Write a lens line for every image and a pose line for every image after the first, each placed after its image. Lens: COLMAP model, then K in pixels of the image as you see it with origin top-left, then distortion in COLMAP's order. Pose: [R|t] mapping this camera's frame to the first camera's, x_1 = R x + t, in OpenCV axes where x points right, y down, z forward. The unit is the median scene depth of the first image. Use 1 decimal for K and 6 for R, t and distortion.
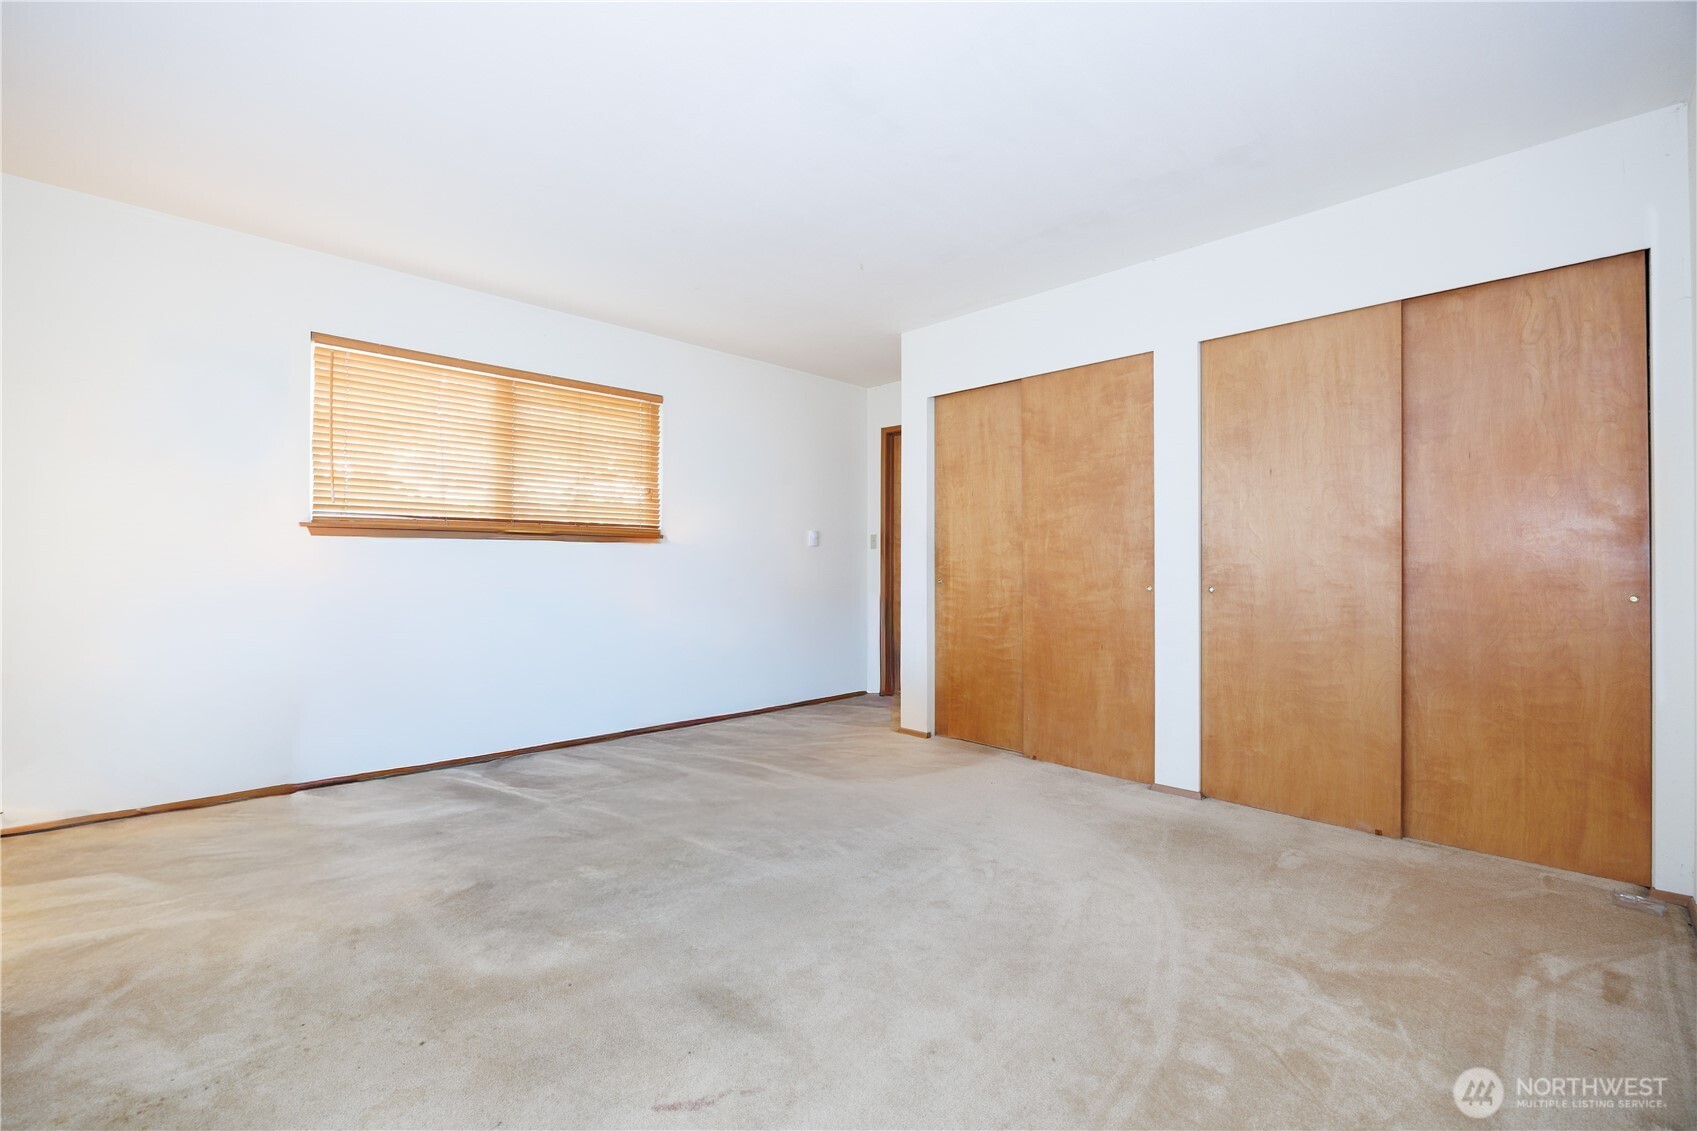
lens RADIAL K [[727.2, 0, 848.5], [0, 727.2, 565.5], [0, 0, 1]] dist [-0.000001, -0.000003]
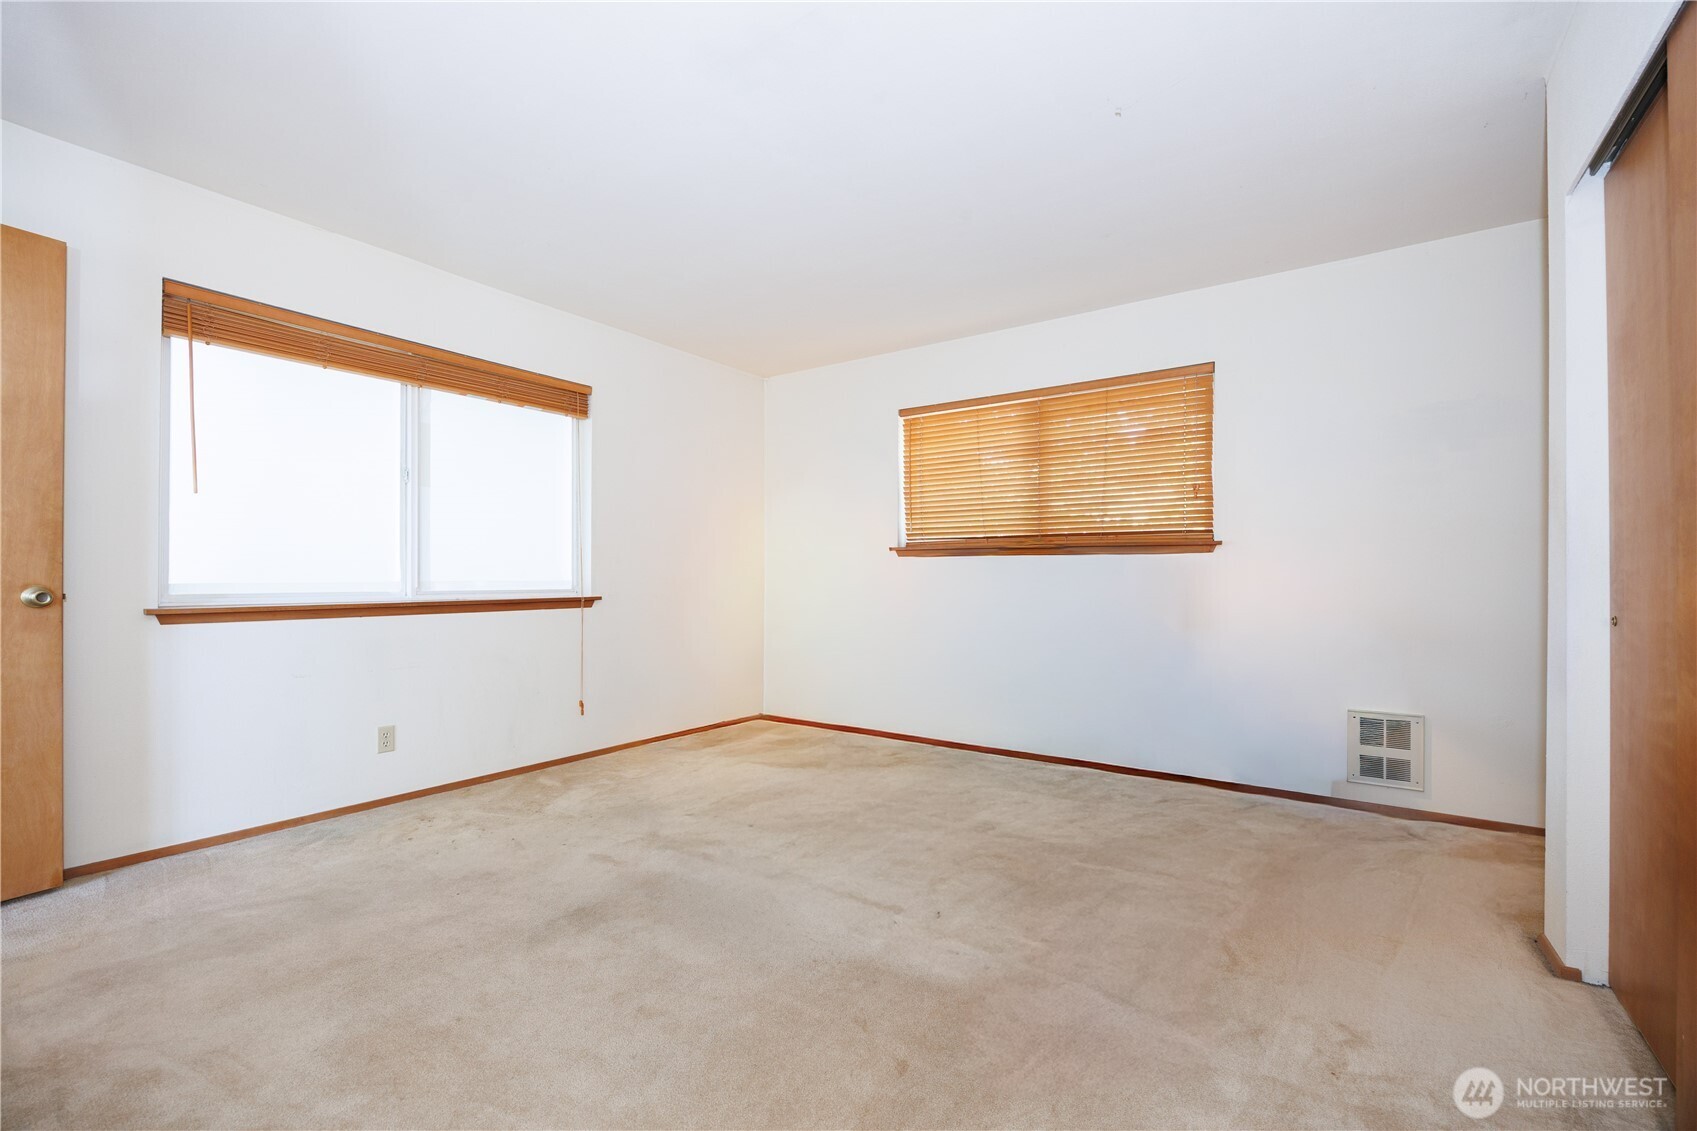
lens RADIAL K [[727.2, 0, 848.5], [0, 727.2, 565.5], [0, 0, 1]] dist [-0.000001, -0.000003]
pose [[0.174849, -0.009107, -0.984553, 0.496855], [-0.000783, 0.999956, -0.009388, -0.009591], [0.984595, 0.002412, 0.174835, 0.541452]]
